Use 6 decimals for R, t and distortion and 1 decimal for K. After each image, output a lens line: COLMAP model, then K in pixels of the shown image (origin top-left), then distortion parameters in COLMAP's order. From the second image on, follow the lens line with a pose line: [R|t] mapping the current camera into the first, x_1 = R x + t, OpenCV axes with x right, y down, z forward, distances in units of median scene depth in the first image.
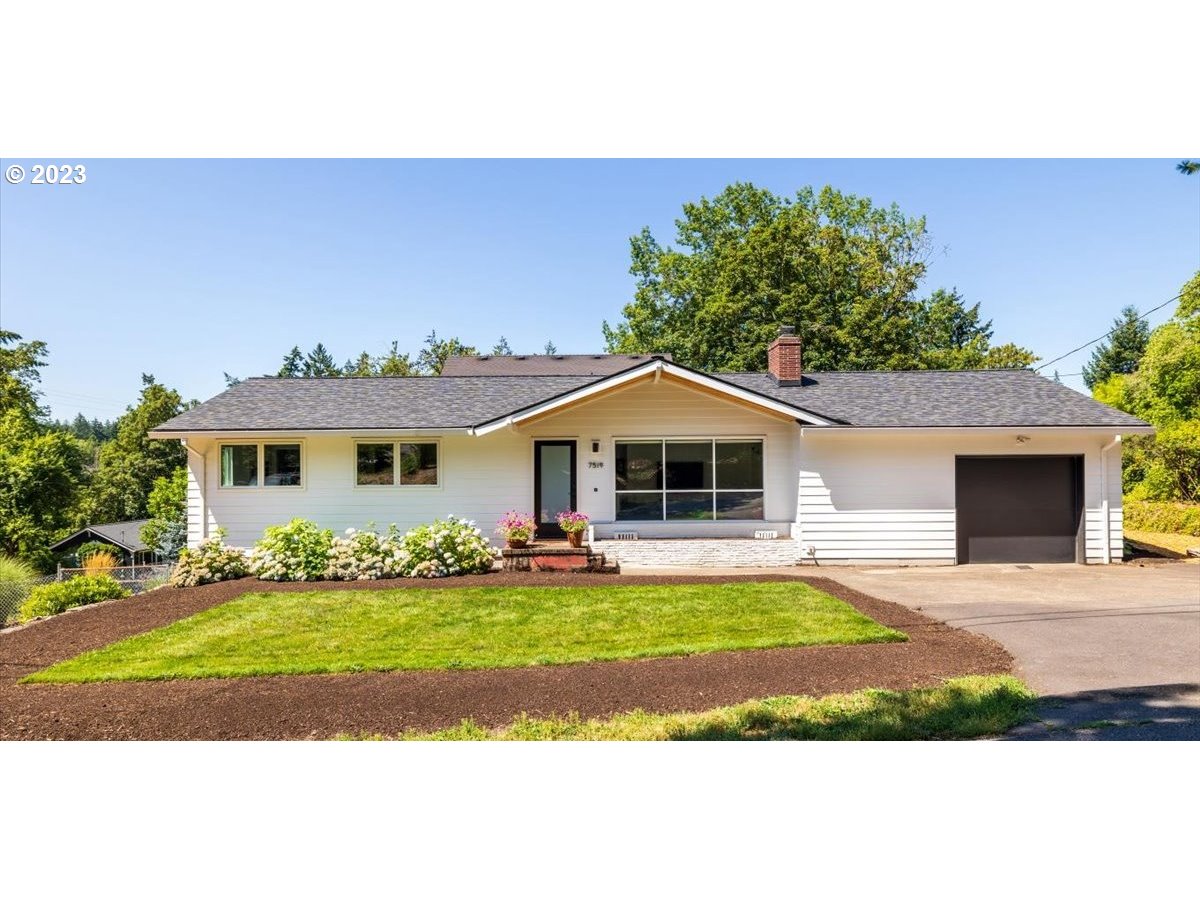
lens RADIAL K [[753.0, 0, 596.2], [0, 753.0, 457.6], [0, 0, 1]] dist [-0.000126, 0.001160]
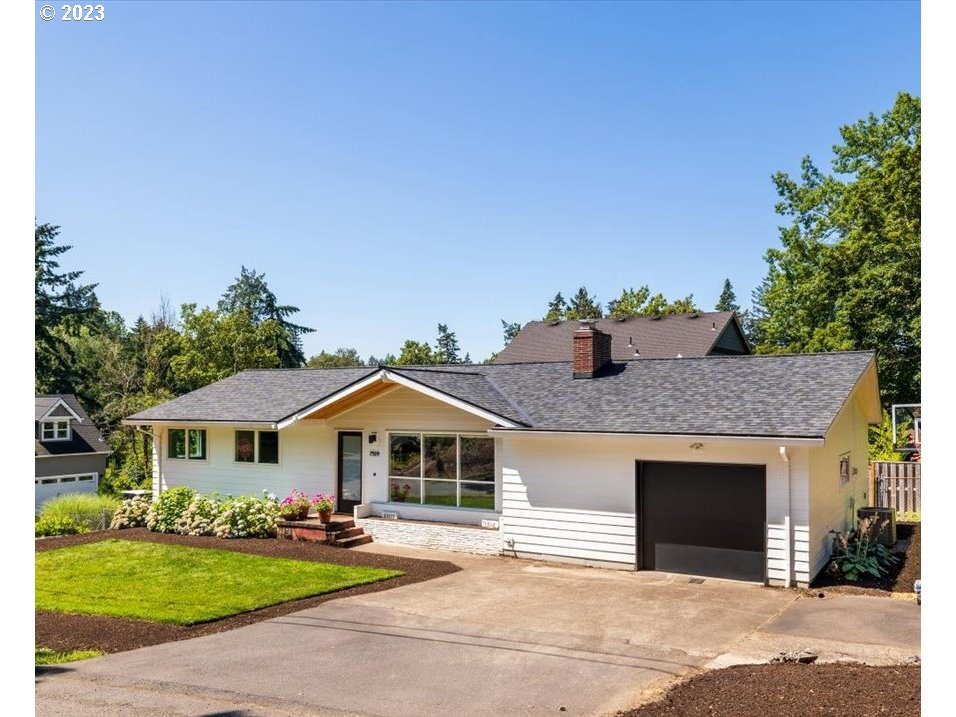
lens RADIAL K [[792.8, 0, 526.0], [0, 792.8, 389.7], [0, 0, 1]] dist [0.000218, 0.003346]
pose [[0.880871, -0.000452, -0.473357, 0.842045], [-0.000558, 0.999998, -0.001995, -0.092904], [0.473357, 0.002022, 0.880869, 0.014334]]
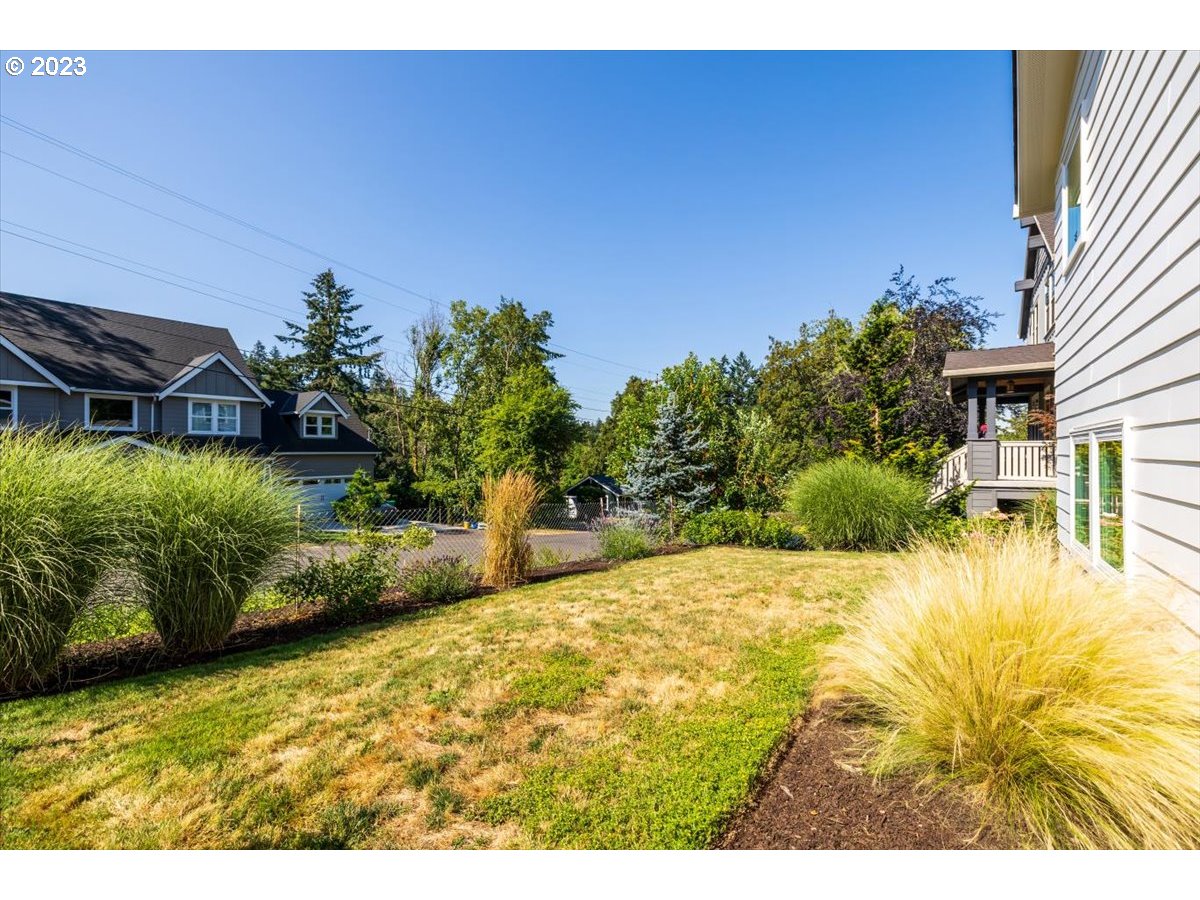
lens RADIAL K [[506.2, 0, 595.3], [0, 506.2, 449.3], [0, 0, 1]] dist [0.001792, 0.000038]
pose [[0.818849, 0.005936, -0.573978, -0.625544], [-0.001651, 0.999967, 0.007987, 0.162573], [0.574007, -0.005592, 0.818831, 1.124861]]
